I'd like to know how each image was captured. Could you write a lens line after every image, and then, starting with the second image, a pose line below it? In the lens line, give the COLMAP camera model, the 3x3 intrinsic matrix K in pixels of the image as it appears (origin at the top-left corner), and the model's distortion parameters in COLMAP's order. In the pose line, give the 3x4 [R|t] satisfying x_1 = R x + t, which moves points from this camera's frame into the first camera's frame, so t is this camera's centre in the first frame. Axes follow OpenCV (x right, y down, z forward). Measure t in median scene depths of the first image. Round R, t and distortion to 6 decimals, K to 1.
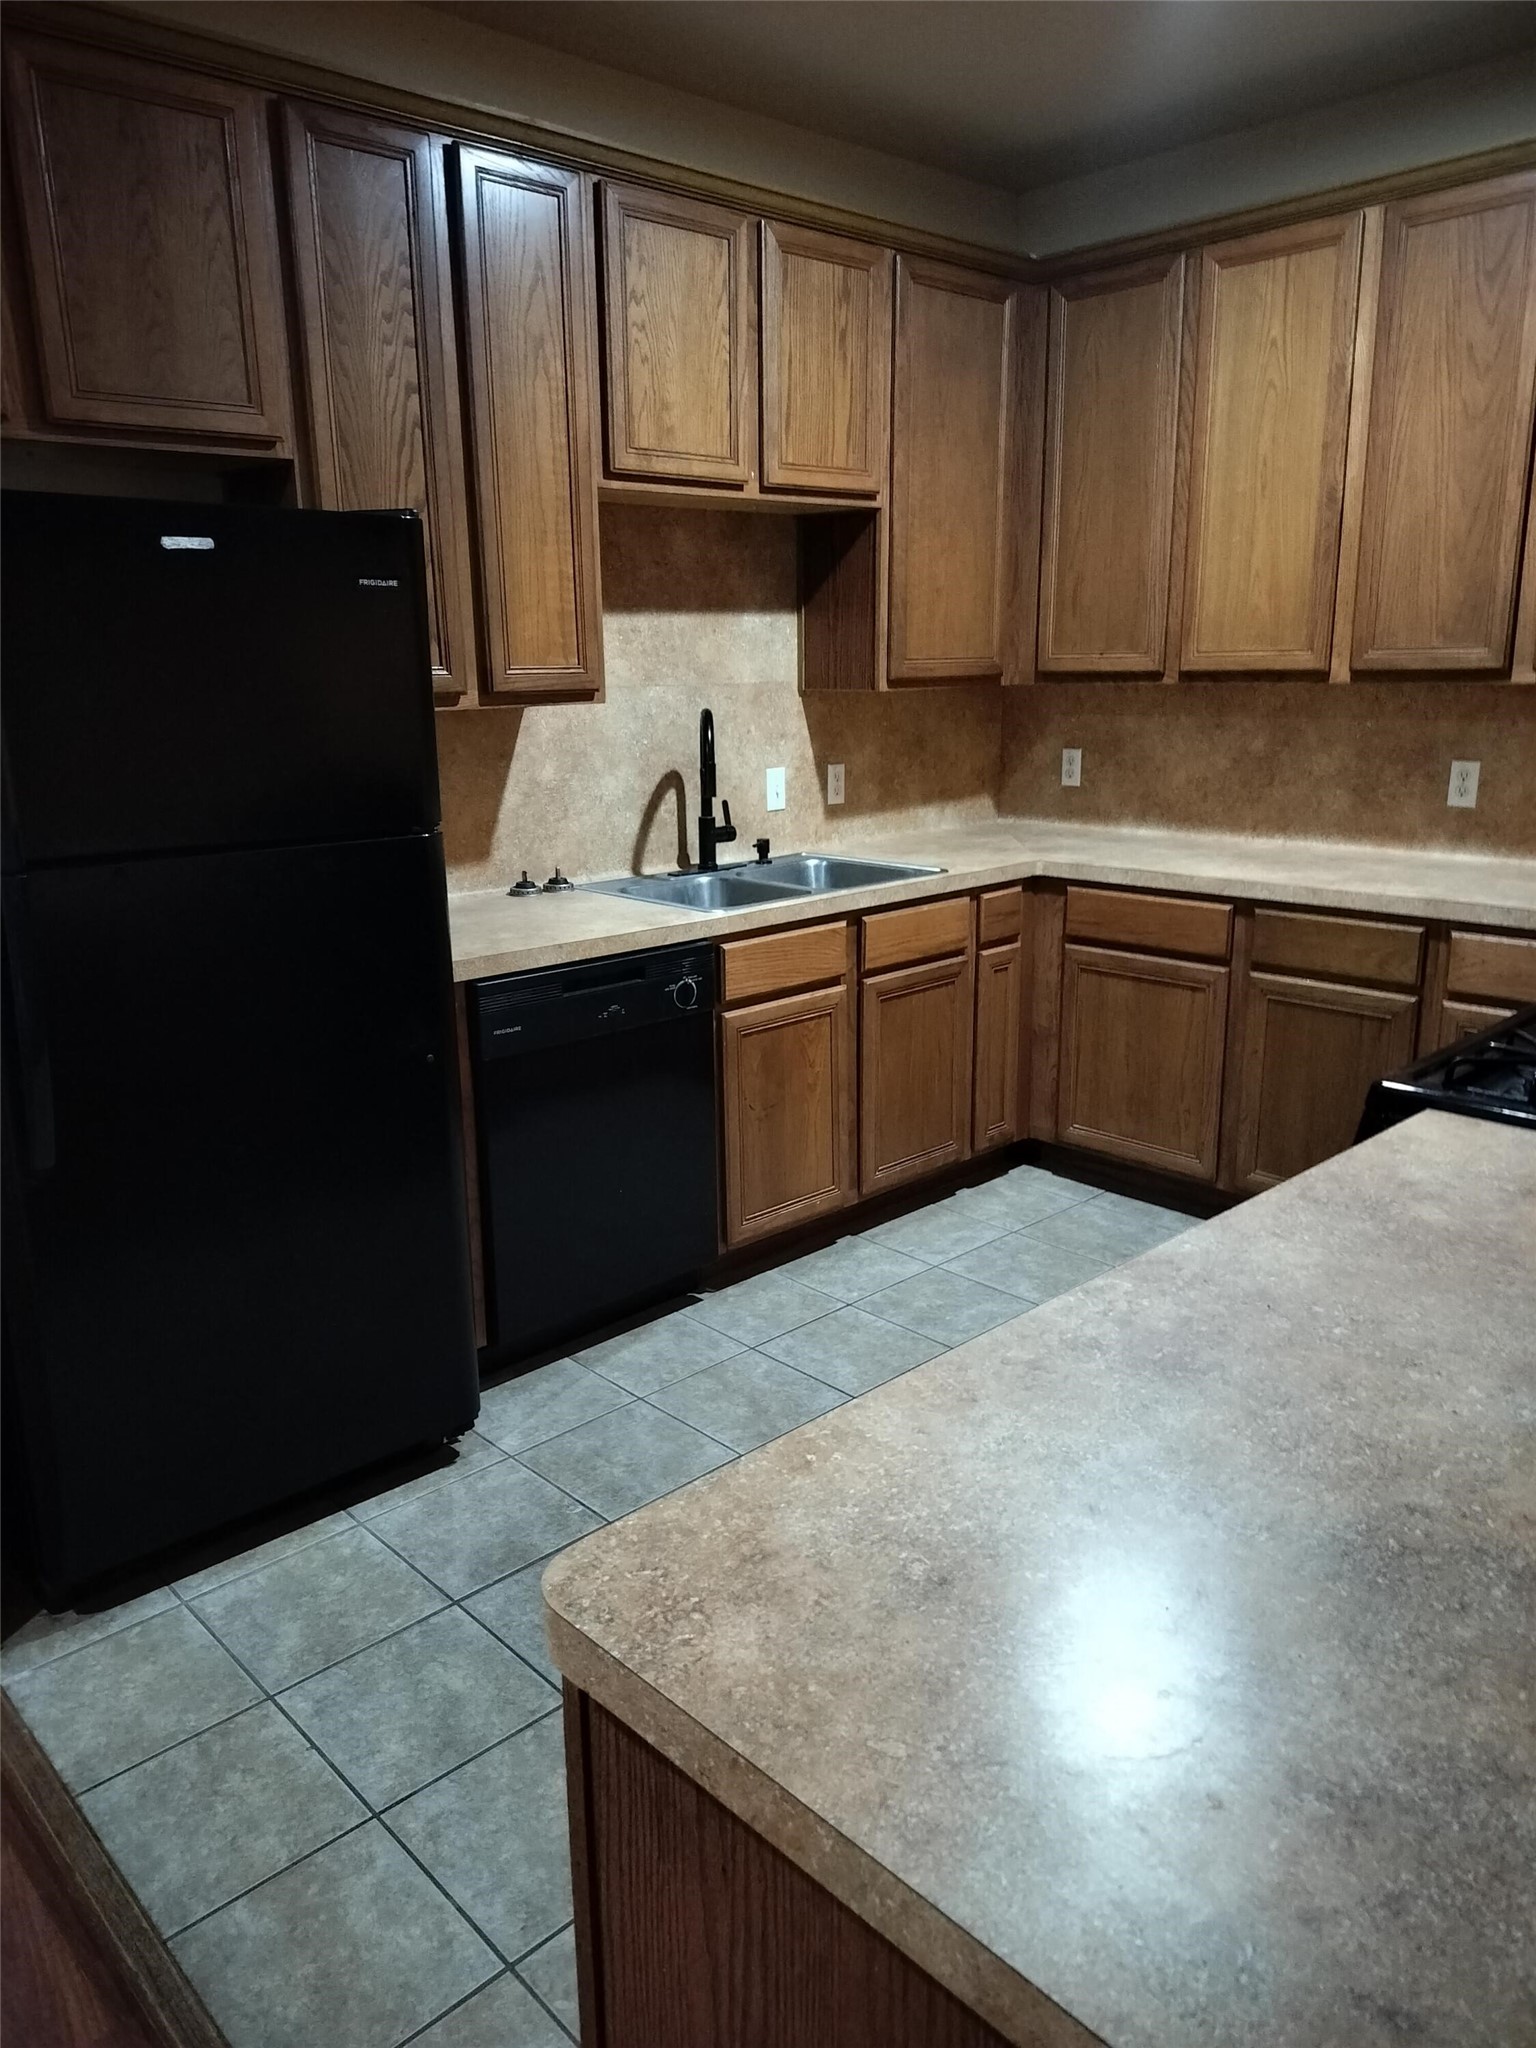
lens RADIAL K [[1427.0, 0, 768.0], [0, 1427.0, 1024.0], [0, 0, 1]] dist [0.045483, -0.060134]
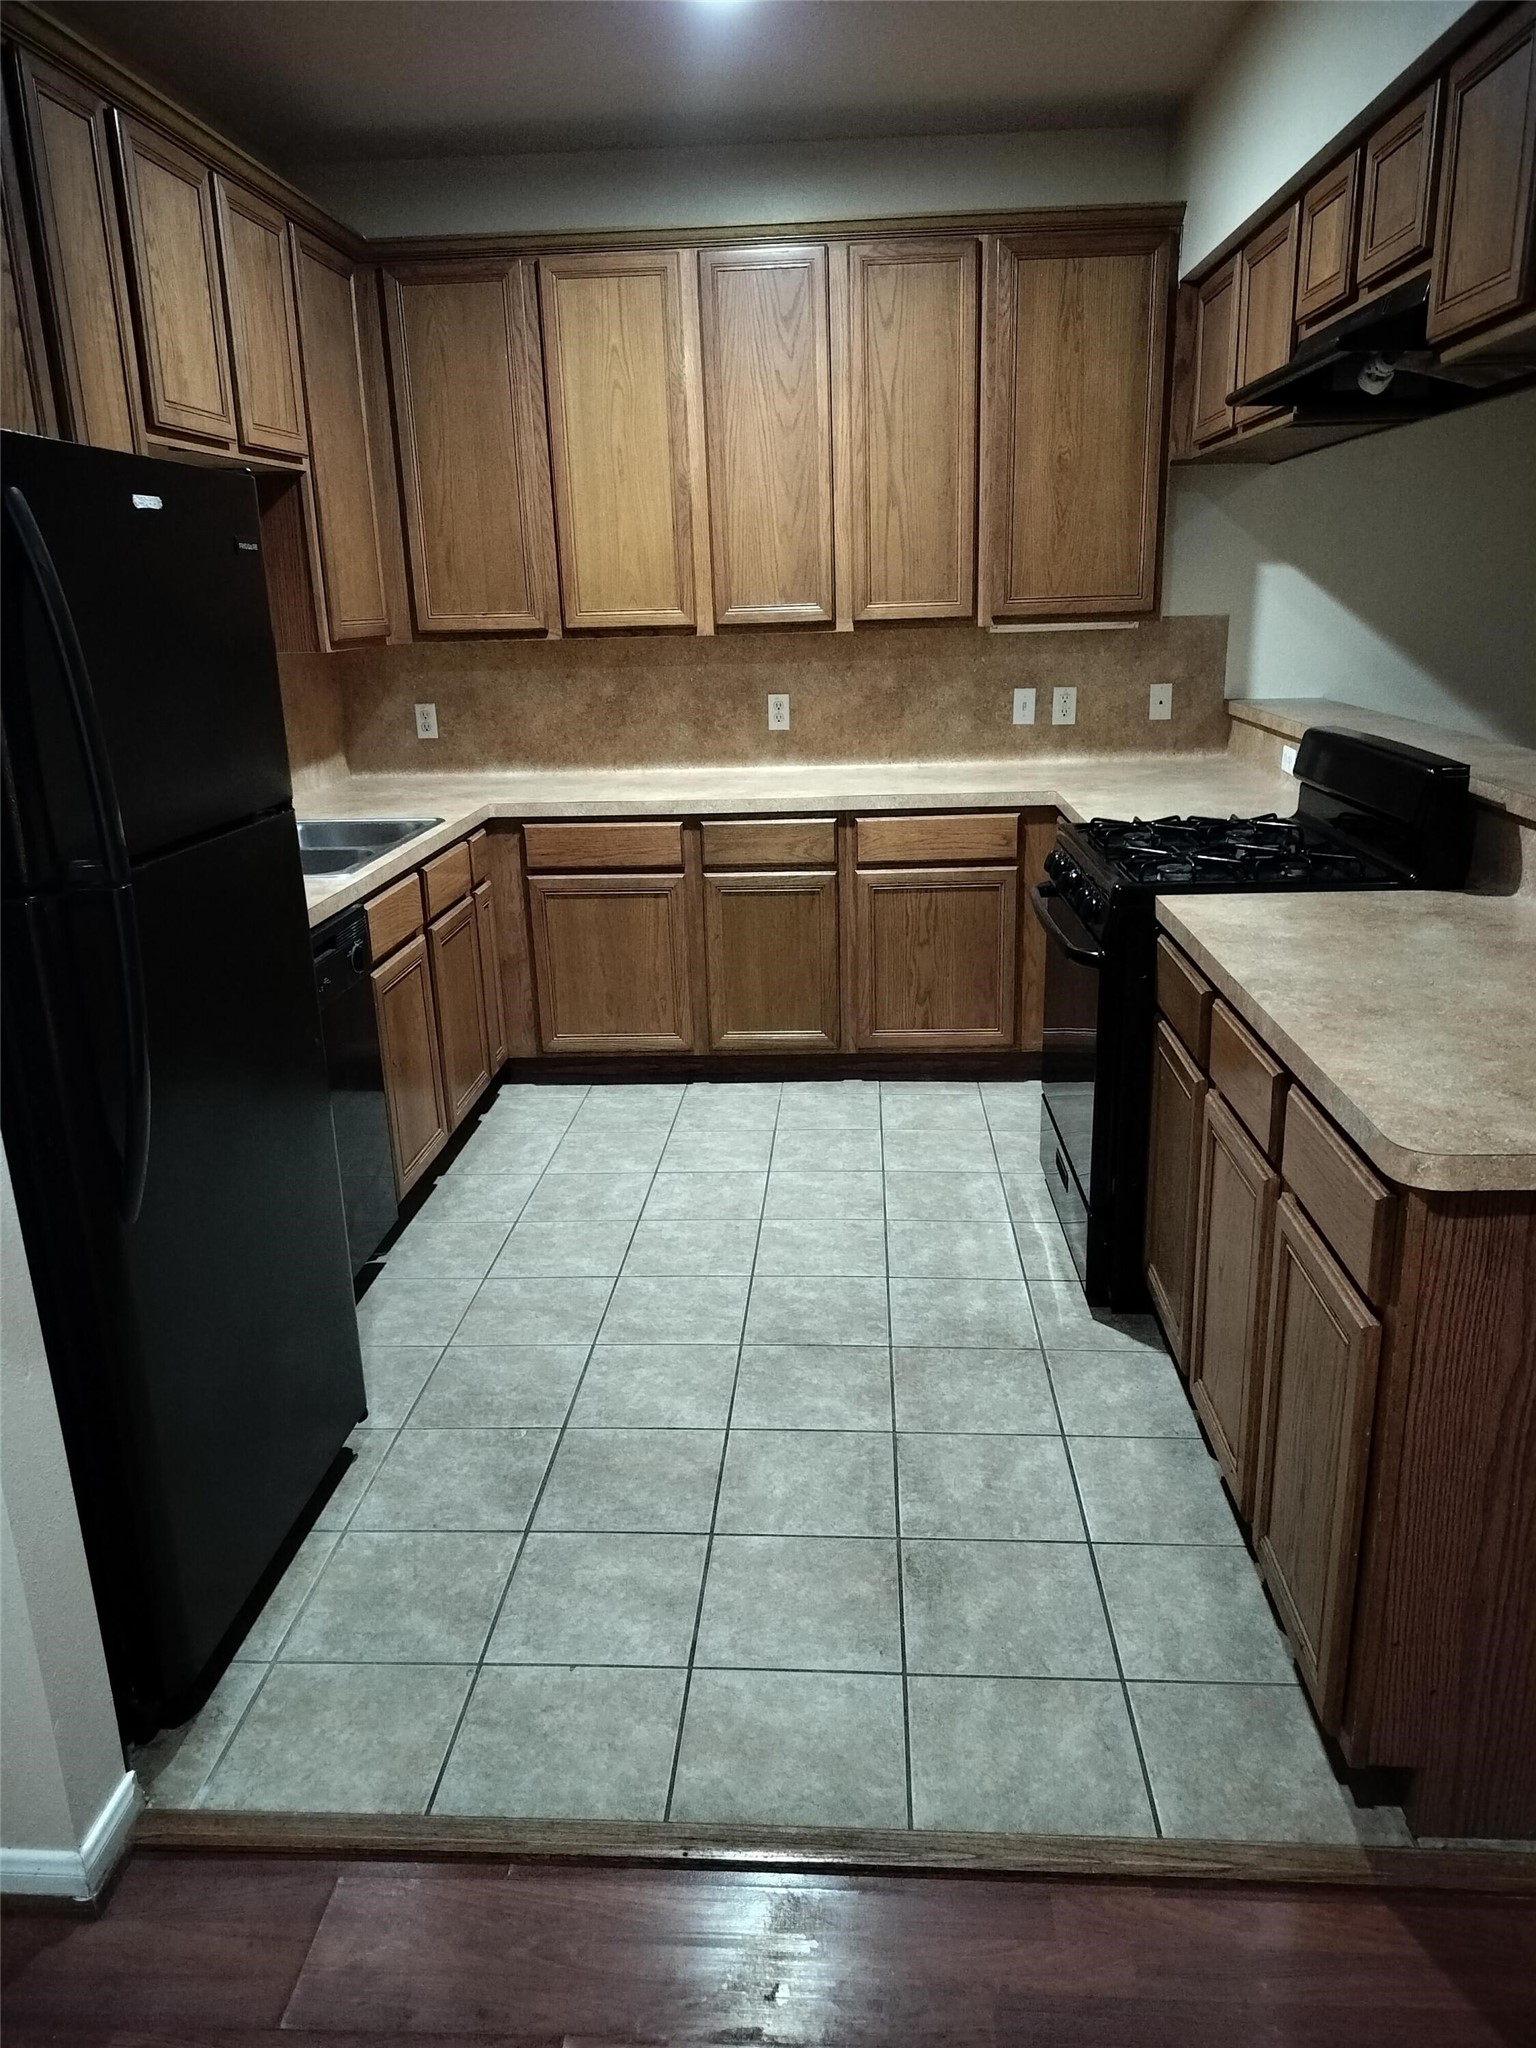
lens RADIAL K [[1427.0, 0, 768.0], [0, 1427.0, 1024.0], [0, 0, 1]] dist [0.045483, -0.060134]
pose [[0.726192, -0.201995, 0.657148, -0.438575], [0.184770, 0.978038, 0.096447, -0.017171], [-0.662197, 0.051382, 0.747566, 0.051060]]
